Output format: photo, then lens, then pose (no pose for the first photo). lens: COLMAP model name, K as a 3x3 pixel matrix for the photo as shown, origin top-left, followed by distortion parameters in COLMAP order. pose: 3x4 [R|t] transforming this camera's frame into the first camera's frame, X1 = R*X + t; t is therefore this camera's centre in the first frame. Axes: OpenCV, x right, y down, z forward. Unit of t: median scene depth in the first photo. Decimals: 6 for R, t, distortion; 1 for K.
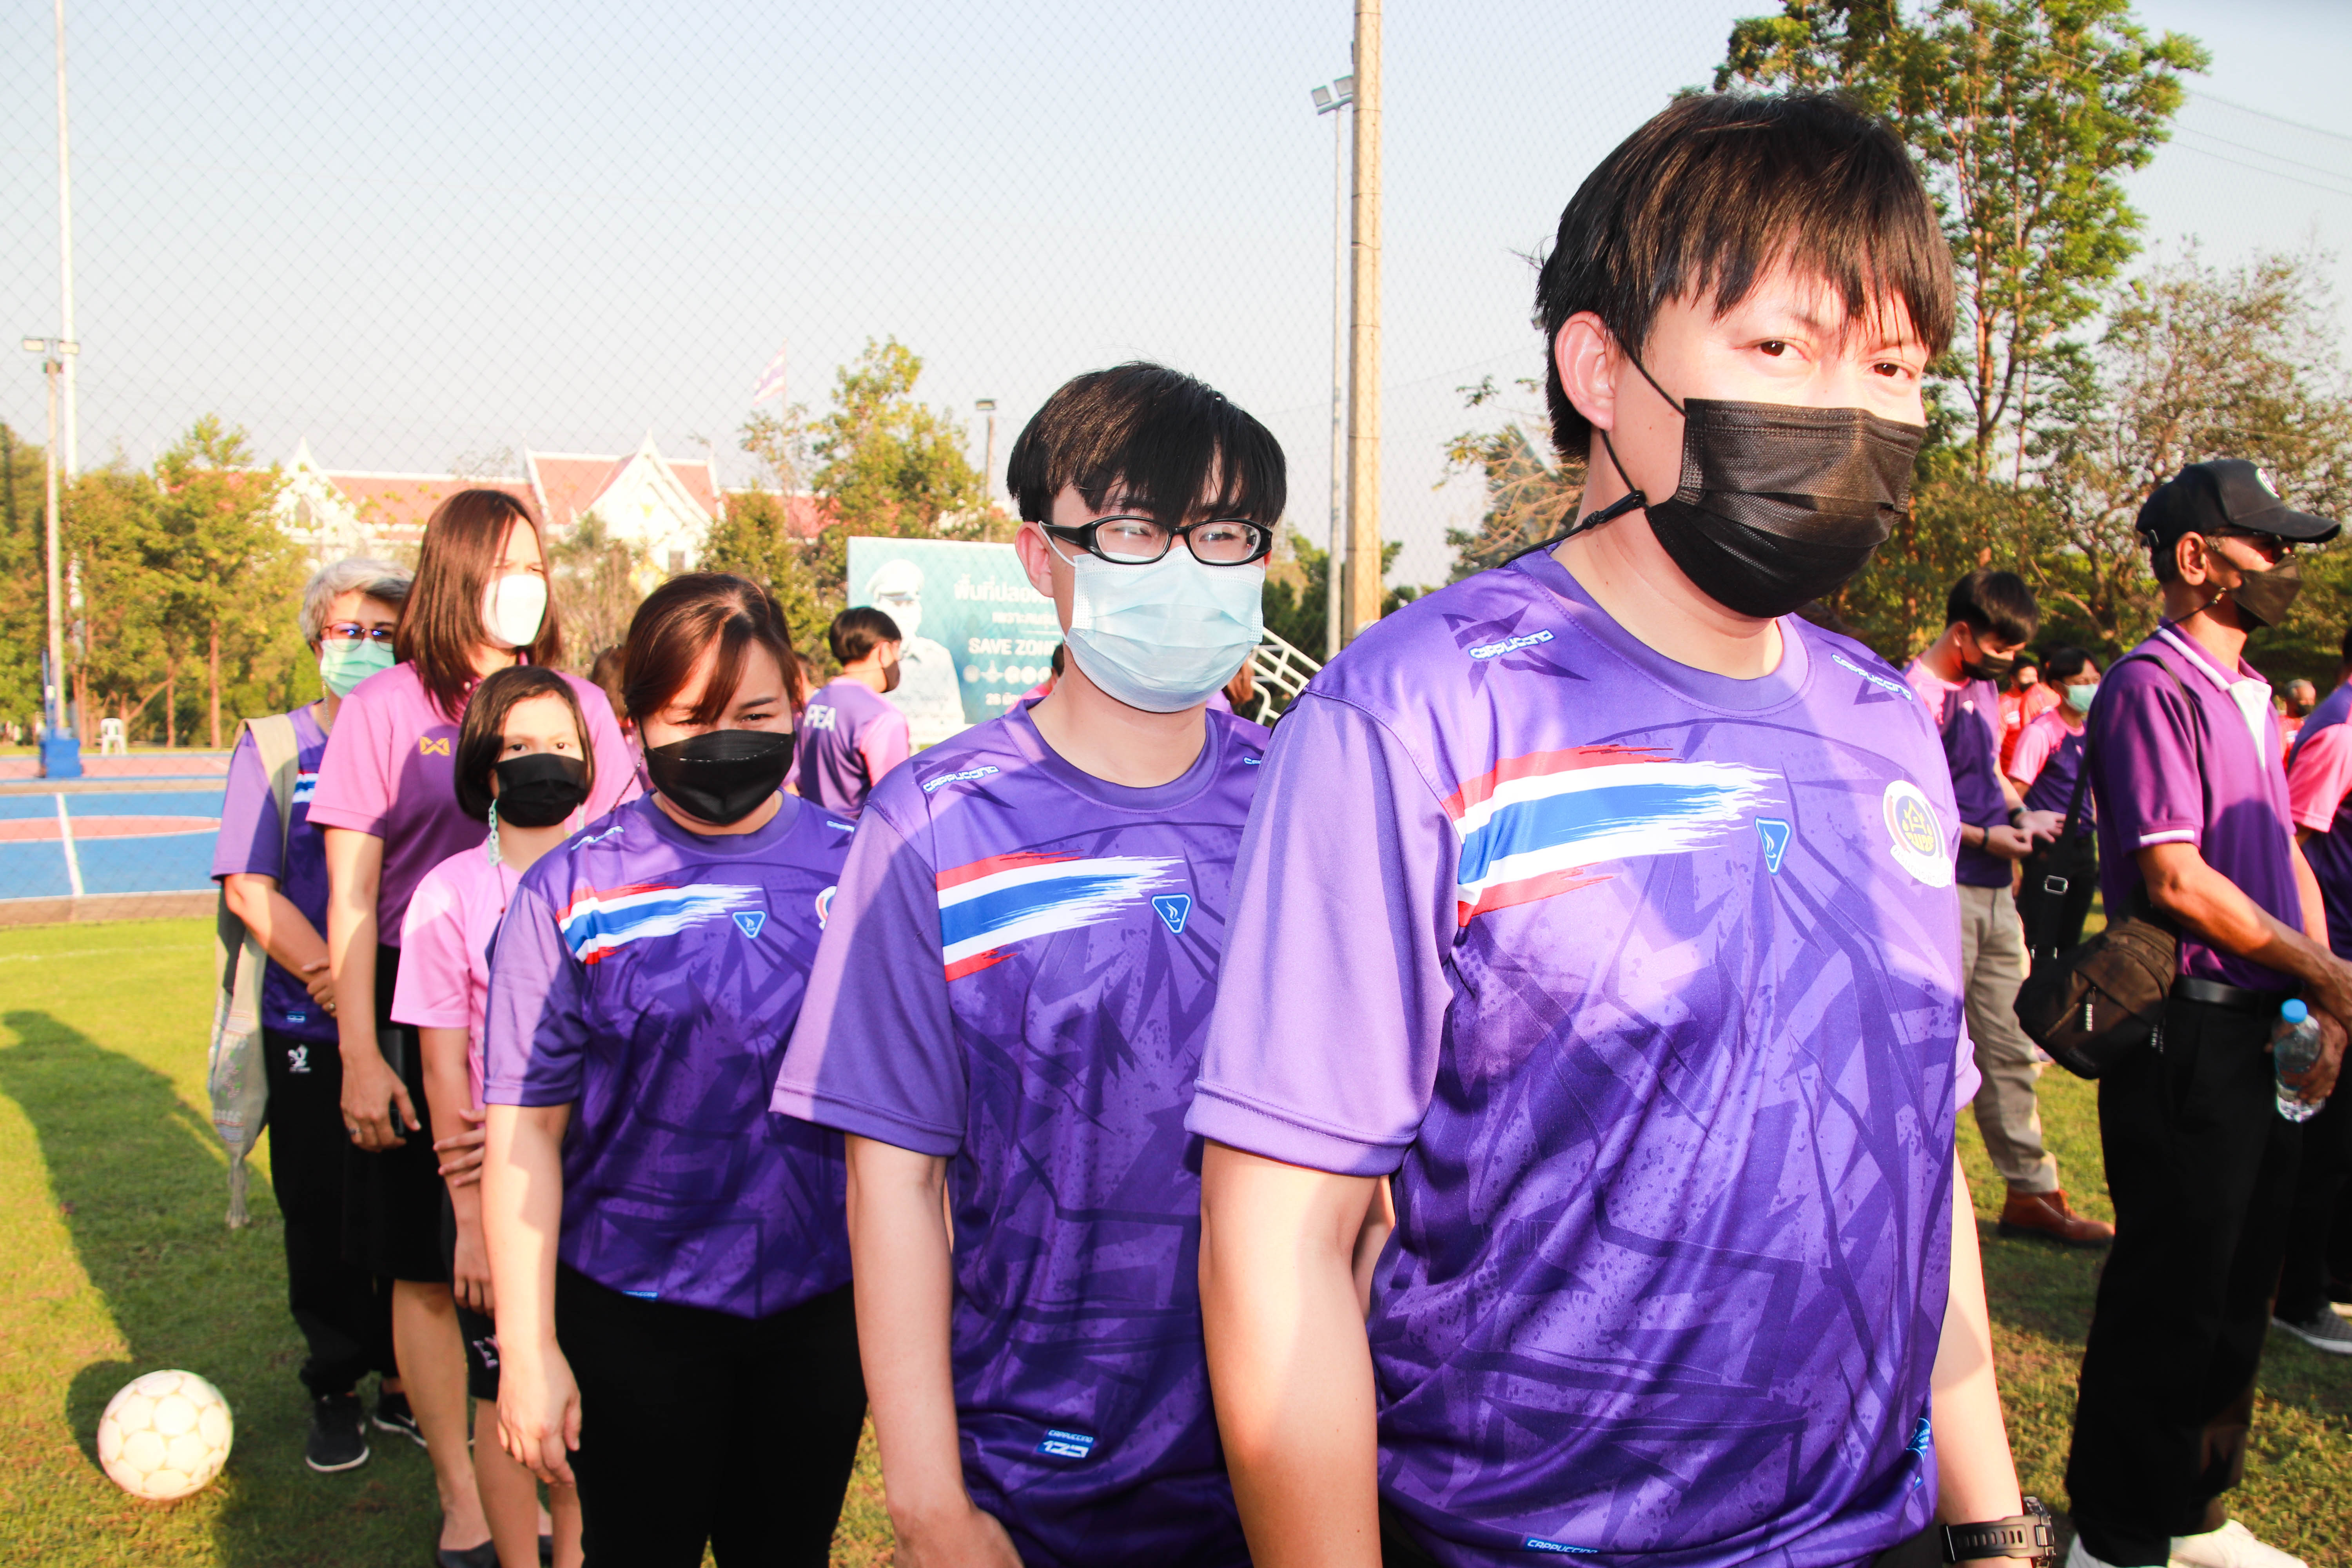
lens RADIAL K [[1993.1, 0, 1191.2], [0, 1993.1, 824.8], [0, 0, 1]] dist [-0.172727, 0.142756]
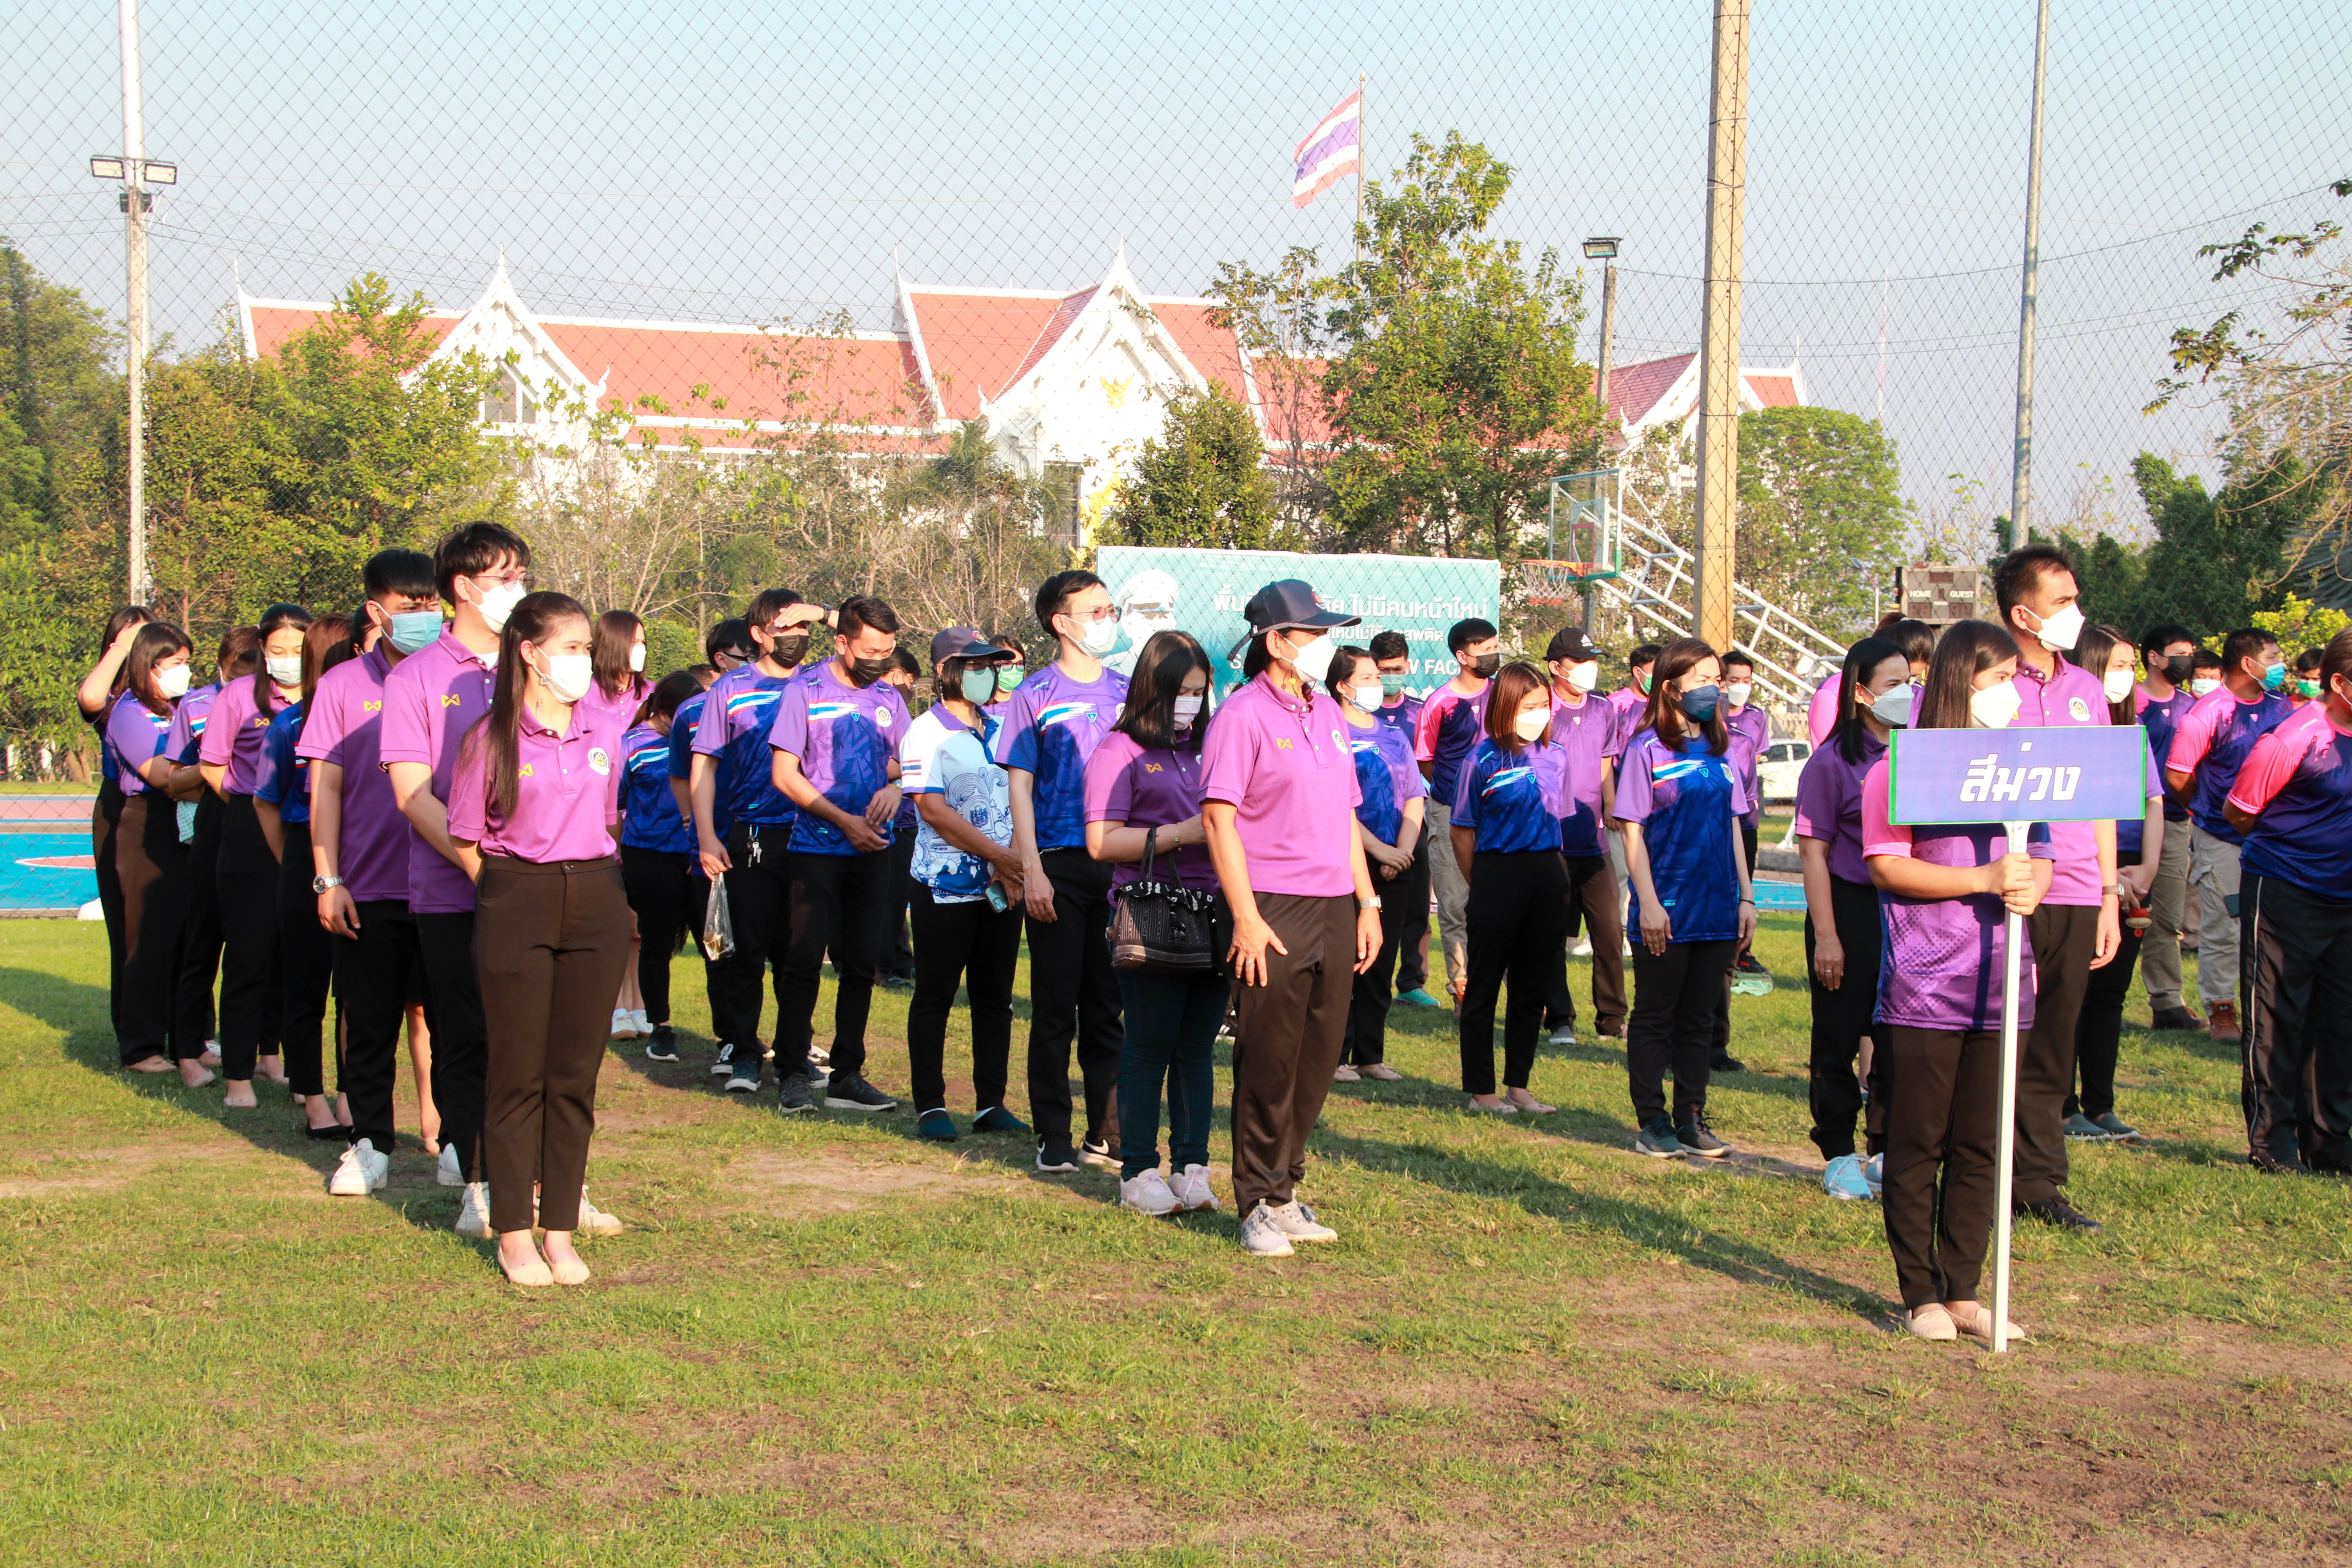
lens RADIAL K [[3989.3, 0, 1163.6], [0, 3989.3, 849.4], [0, 0, 1]] dist [0.396161, 0.152343]
pose [[0.965199, 0.017296, -0.260944, 0.101832], [-0.027550, 0.998983, -0.035687, 0.019444], [0.260062, 0.041634, 0.964694, -0.236833]]
